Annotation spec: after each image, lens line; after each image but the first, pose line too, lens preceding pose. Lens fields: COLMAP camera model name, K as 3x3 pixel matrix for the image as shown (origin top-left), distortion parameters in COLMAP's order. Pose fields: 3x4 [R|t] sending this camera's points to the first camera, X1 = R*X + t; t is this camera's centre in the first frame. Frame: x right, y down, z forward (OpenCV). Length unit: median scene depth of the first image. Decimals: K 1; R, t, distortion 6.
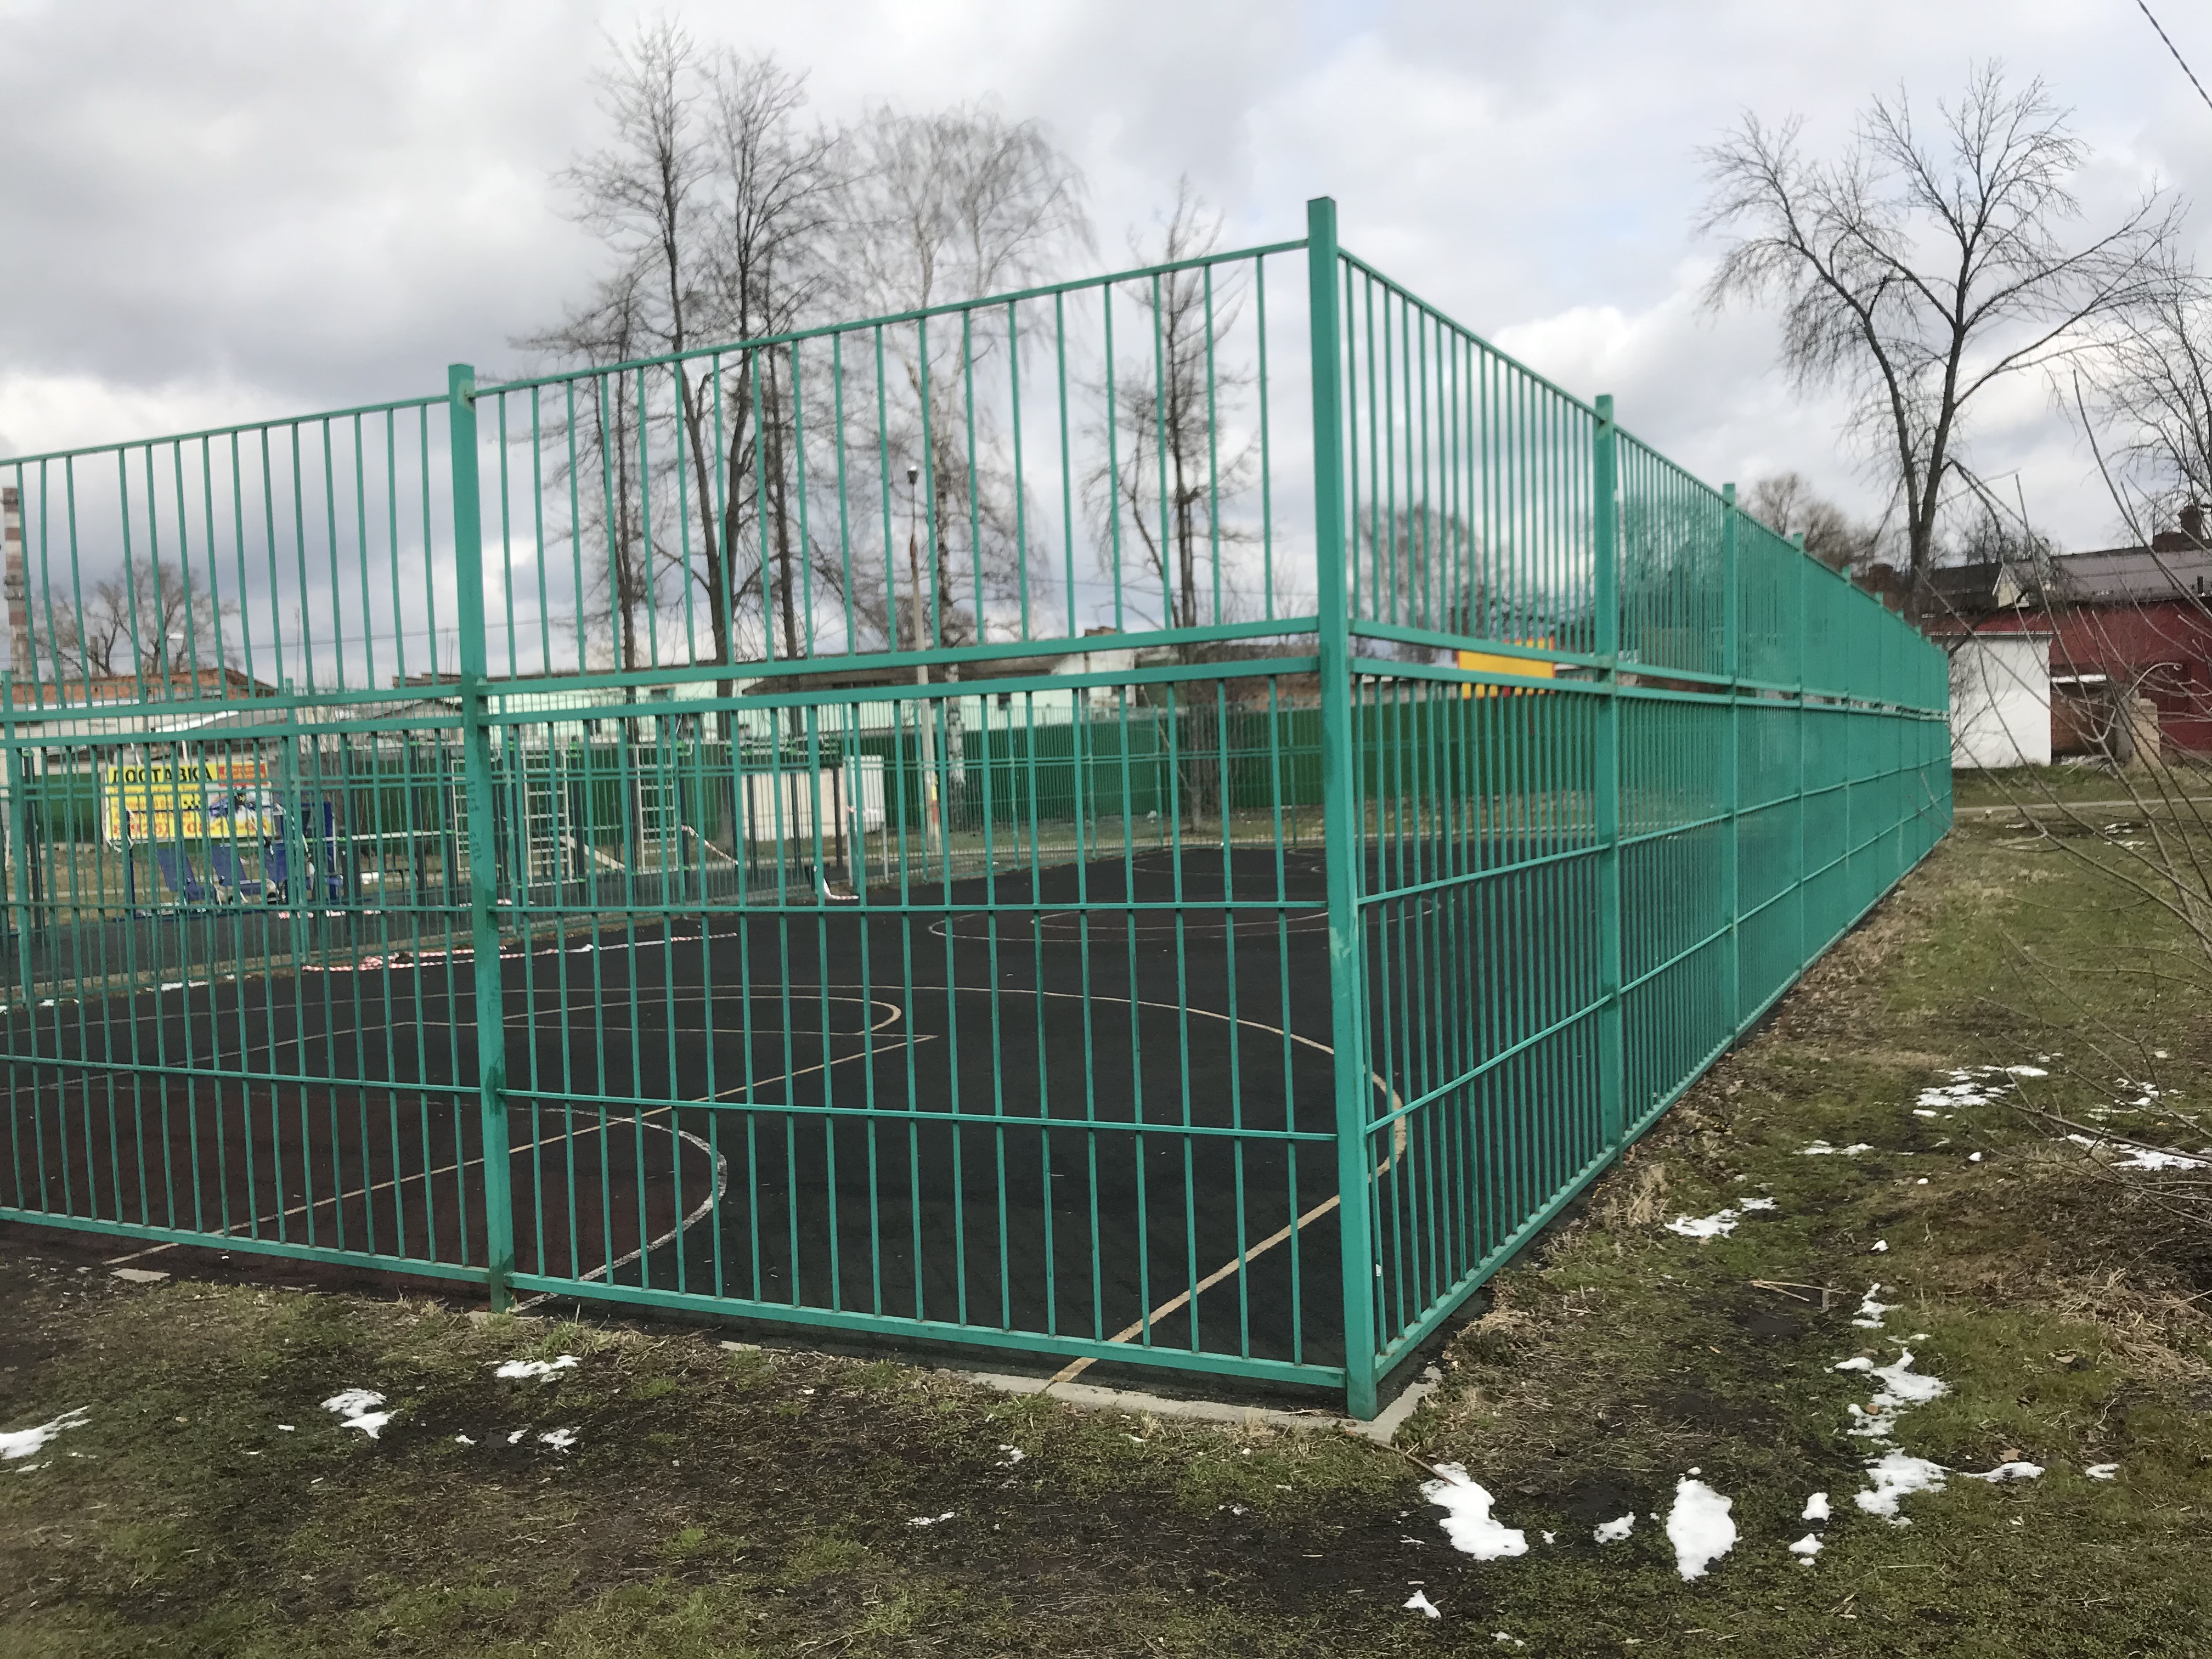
lens RADIAL K [[1833.9, 0, 1113.0], [0, 1833.9, 824.5], [0, 0, 1]] dist [0.011109, 0.004865]
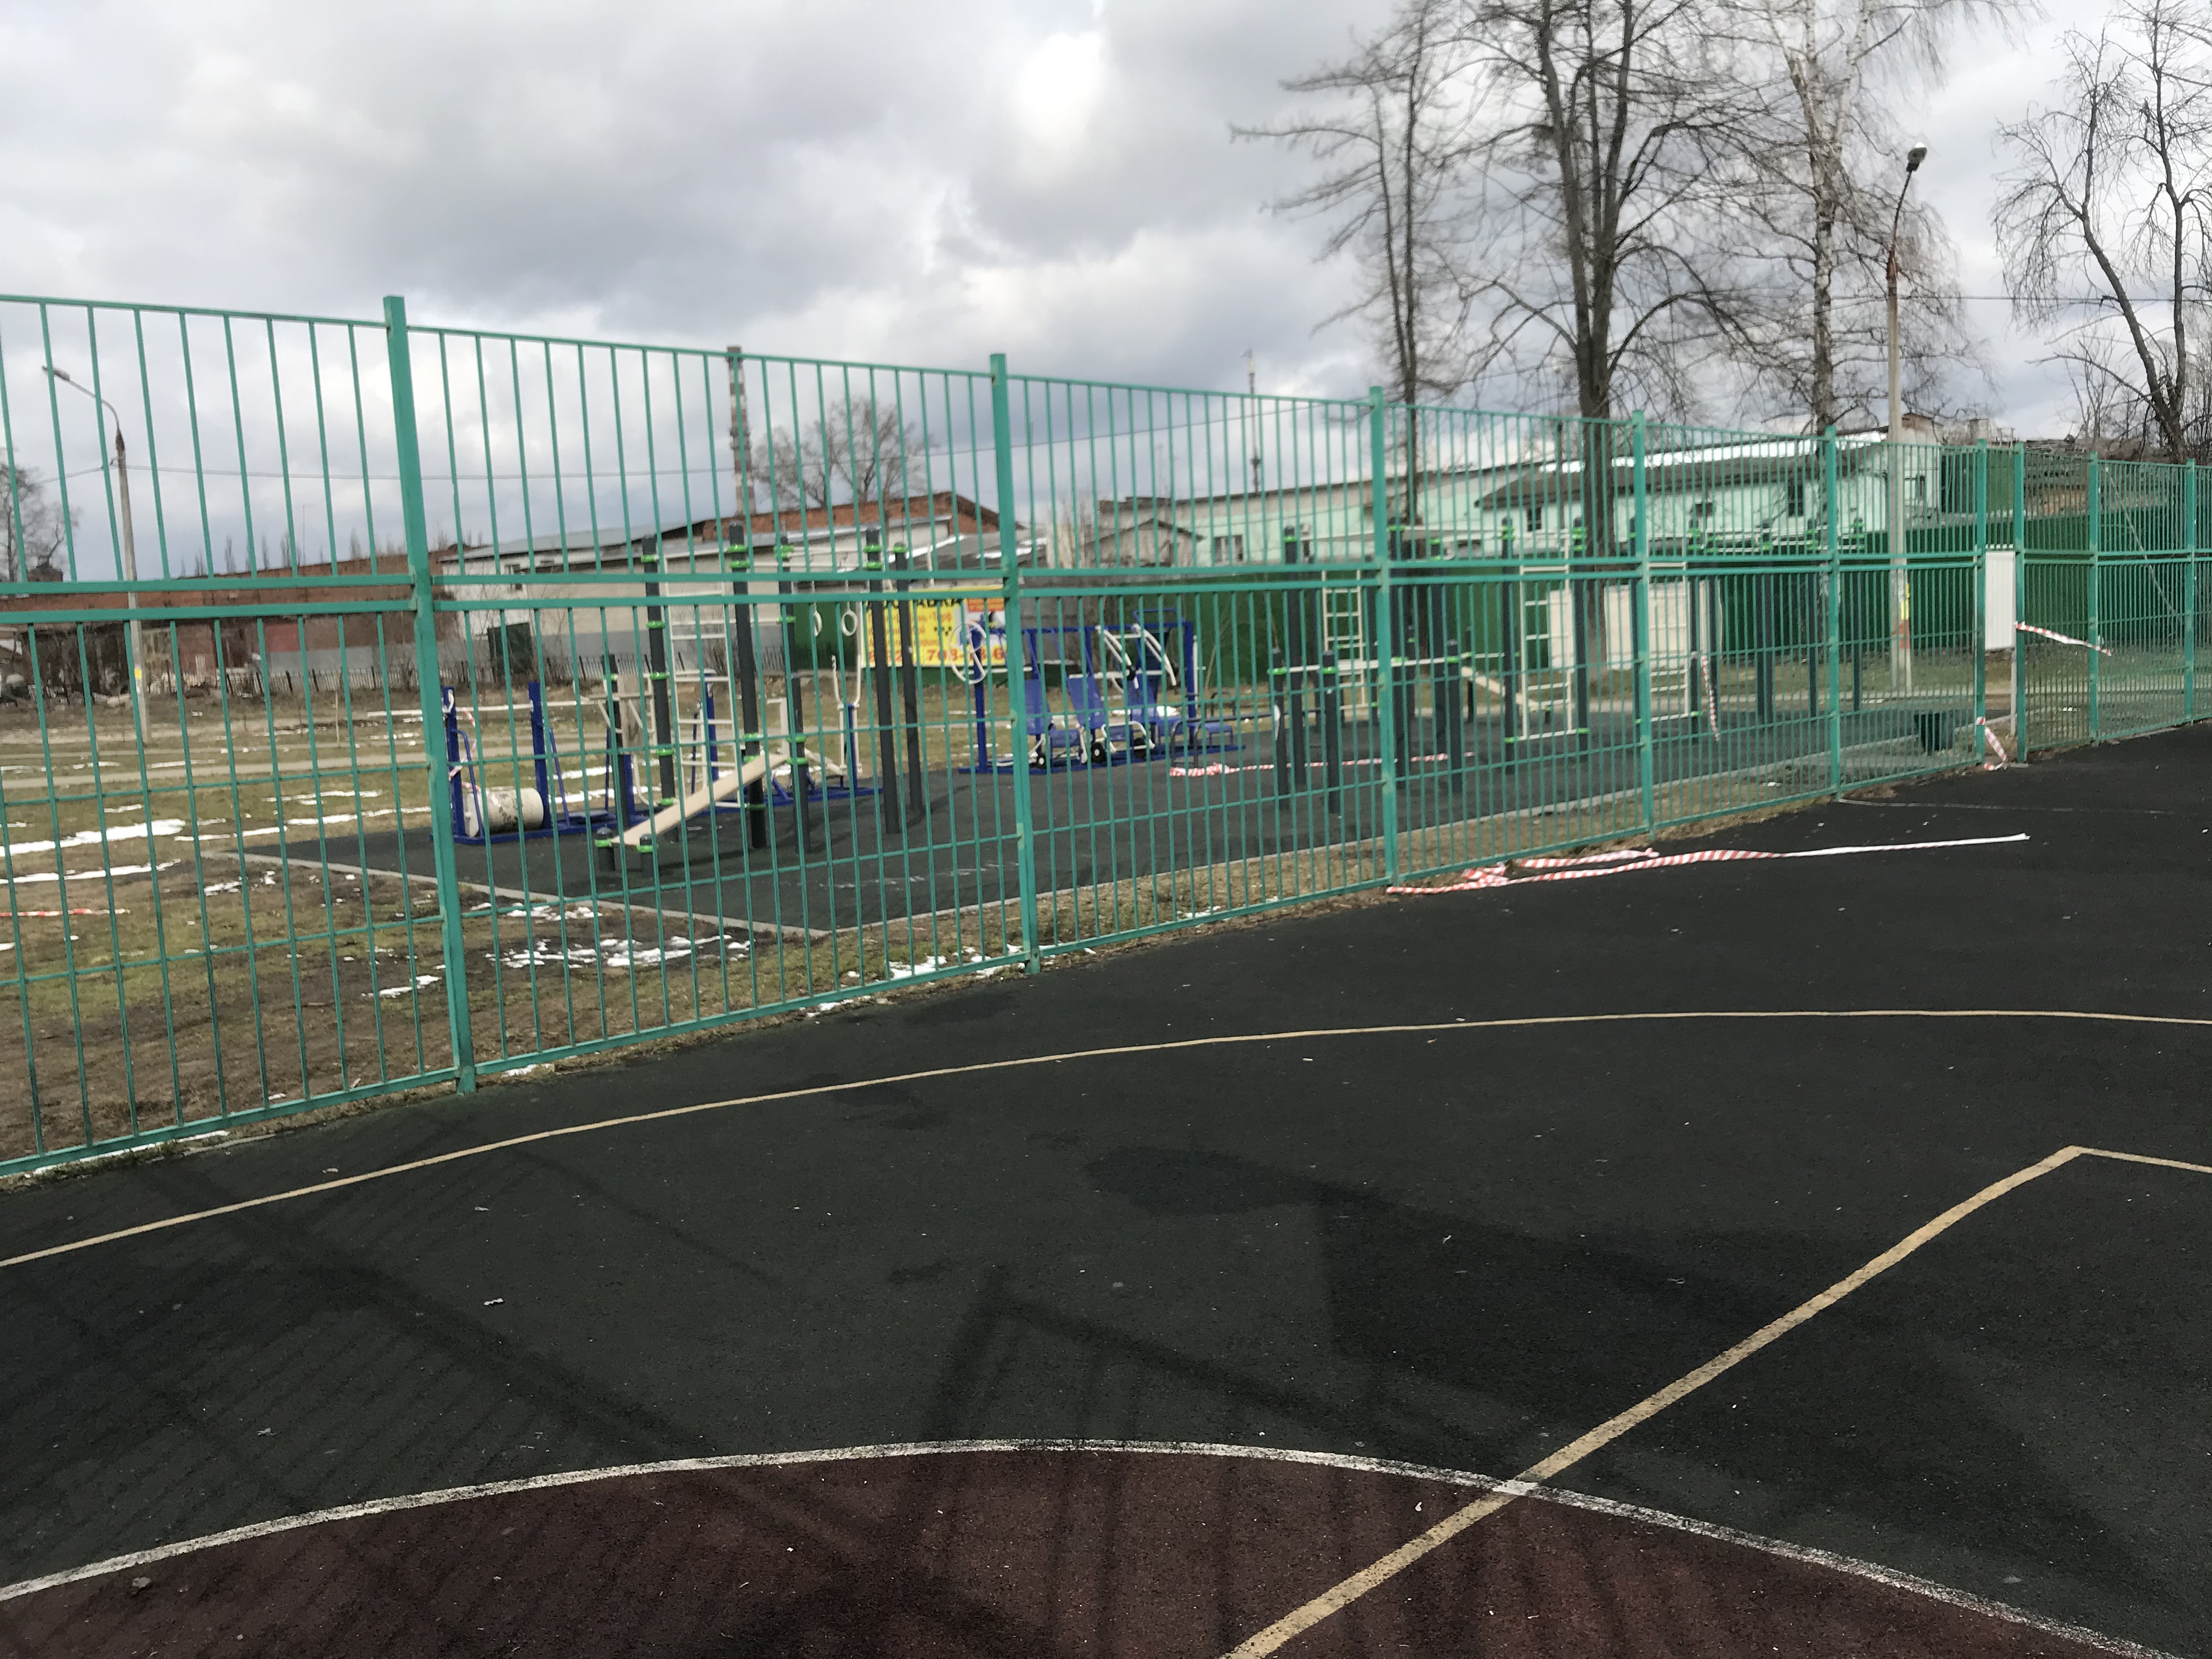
lens RADIAL K [[1833.9, 0, 1113.0], [0, 1833.9, 824.5], [0, 0, 1]] dist [0.011109, 0.004865]
pose [[0.944857, 0.031034, -0.326010, -0.132069], [-0.001128, 0.995802, 0.091525, 0.001511], [0.327482, -0.086110, 0.940925, 0.165402]]
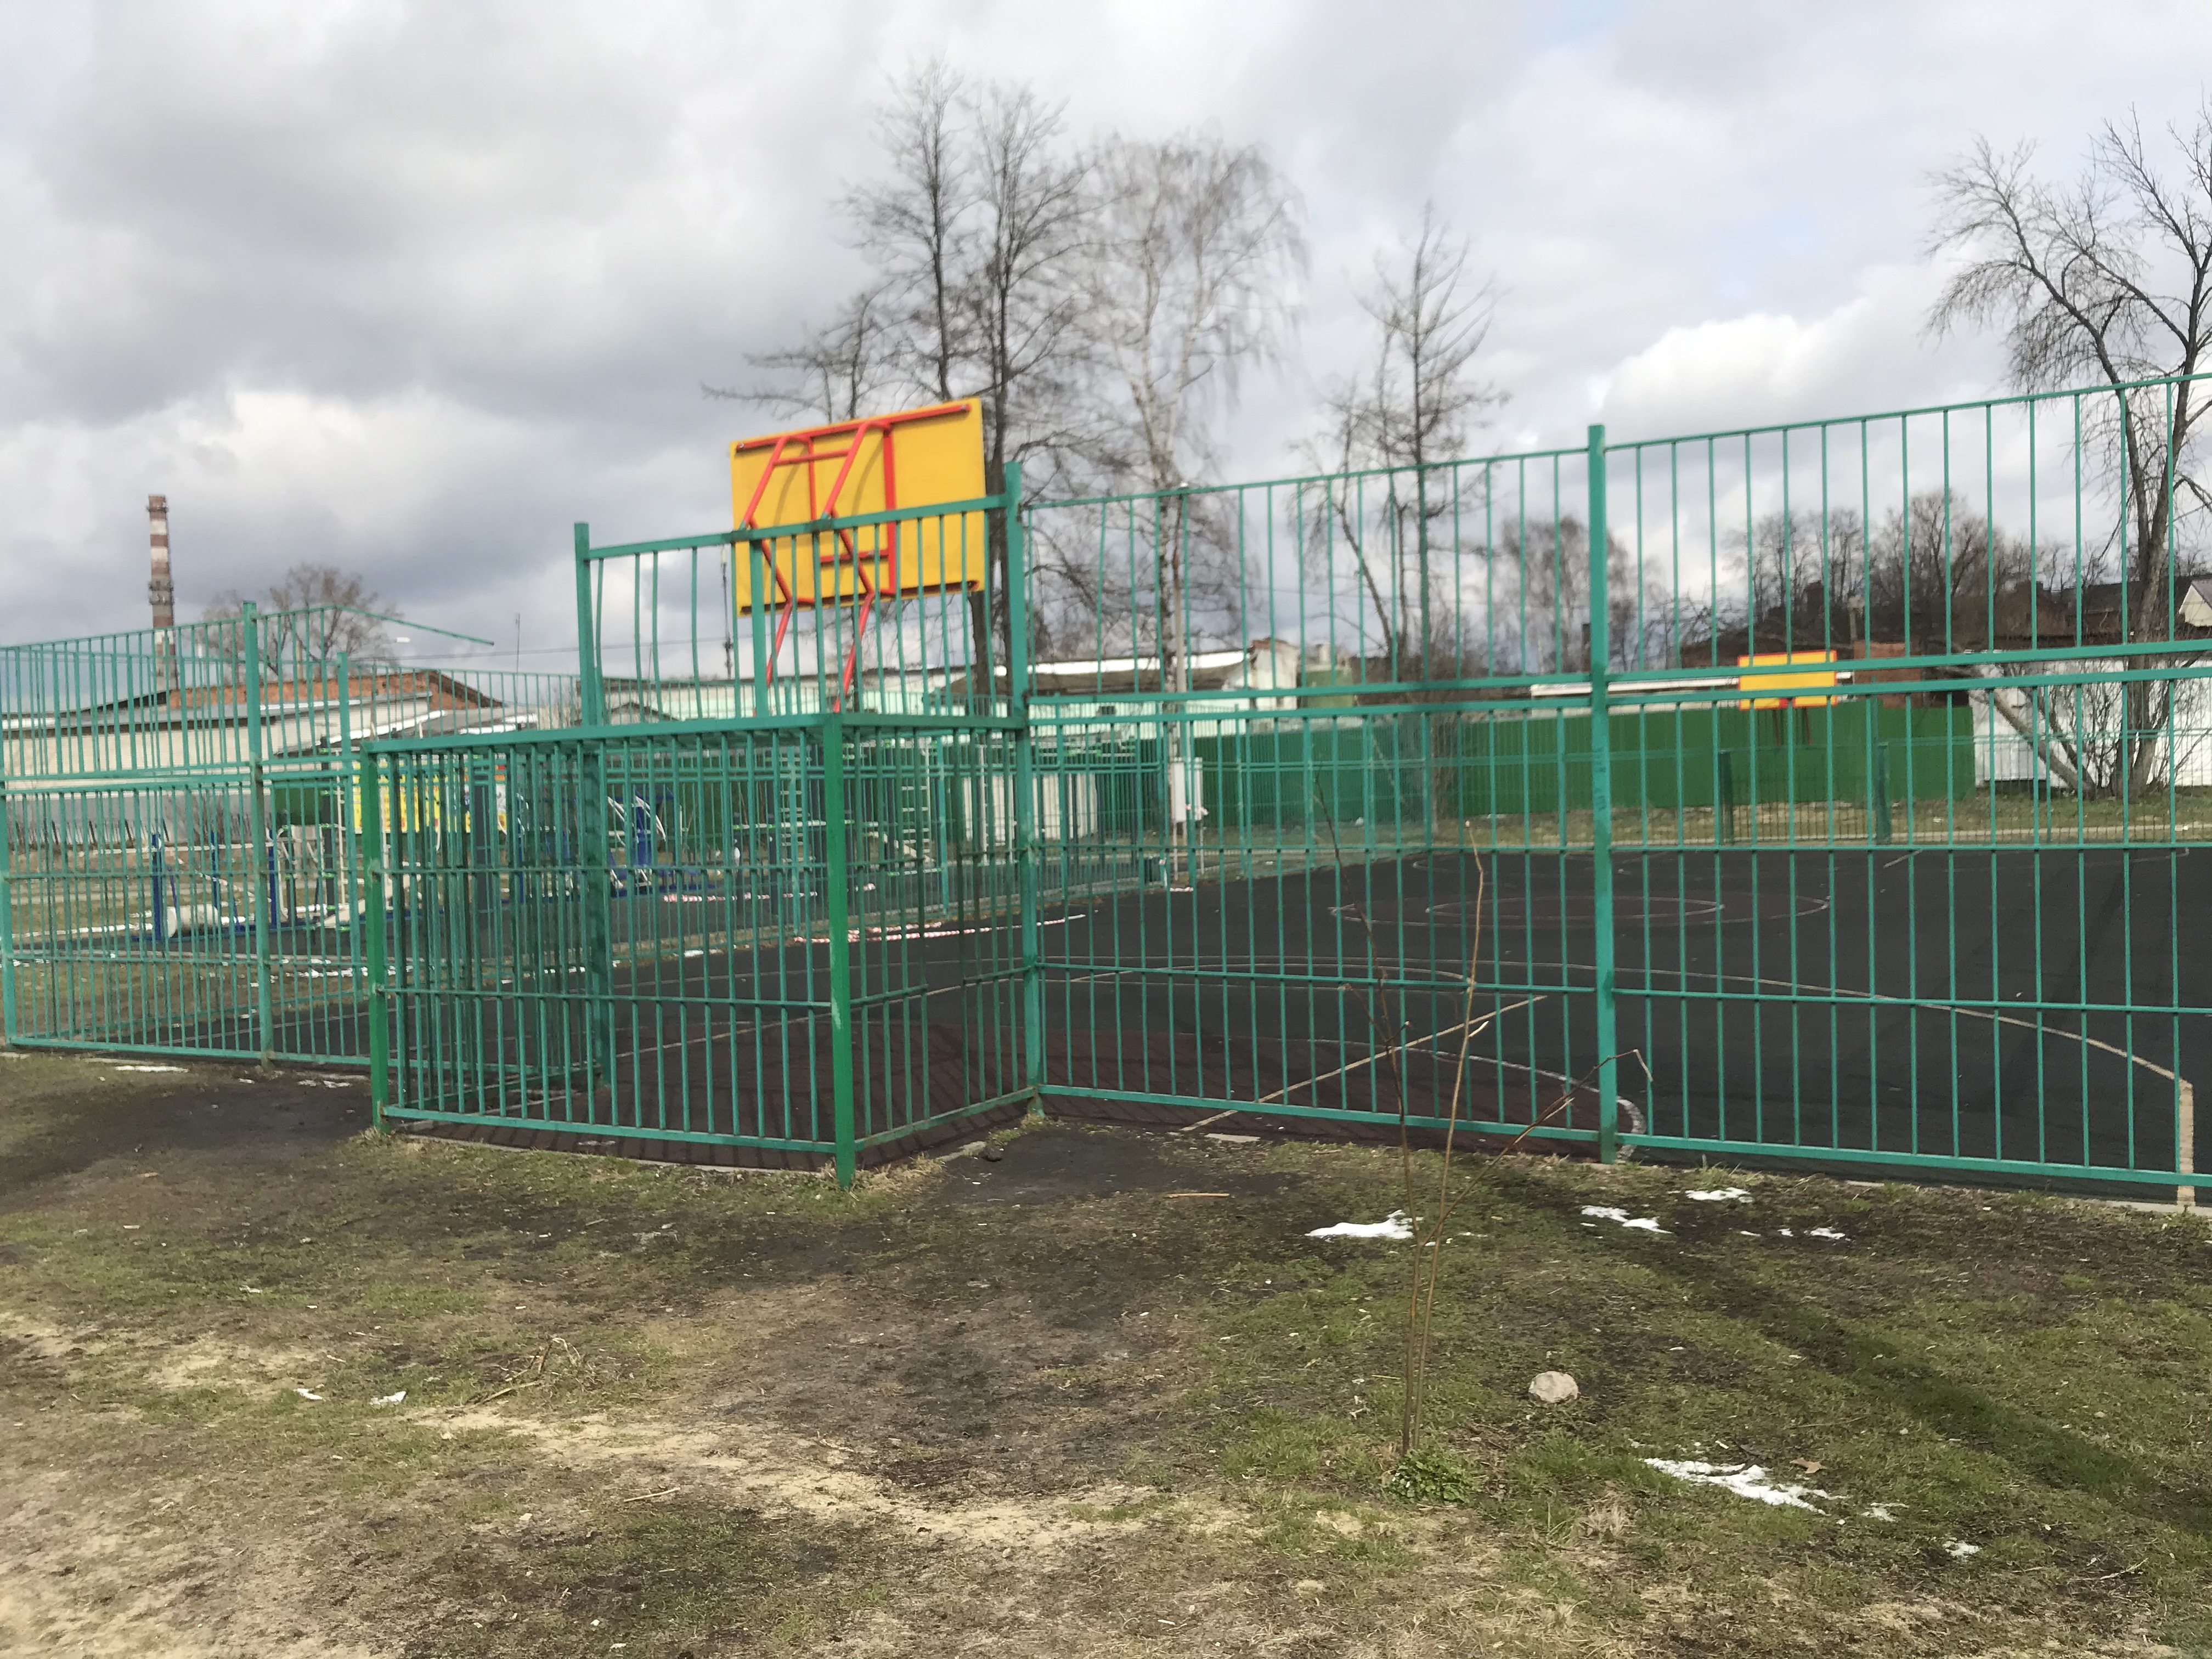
lens RADIAL K [[1834.9, 0, 1111.5], [0, 1834.9, 842.2], [0, 0, 1]] dist [0.014885, -0.009738]
pose [[0.998745, 0.013182, -0.048311, -0.078775], [-0.013024, 0.999909, 0.003588, 0.005150], [0.048354, -0.002955, 0.998826, -0.038125]]
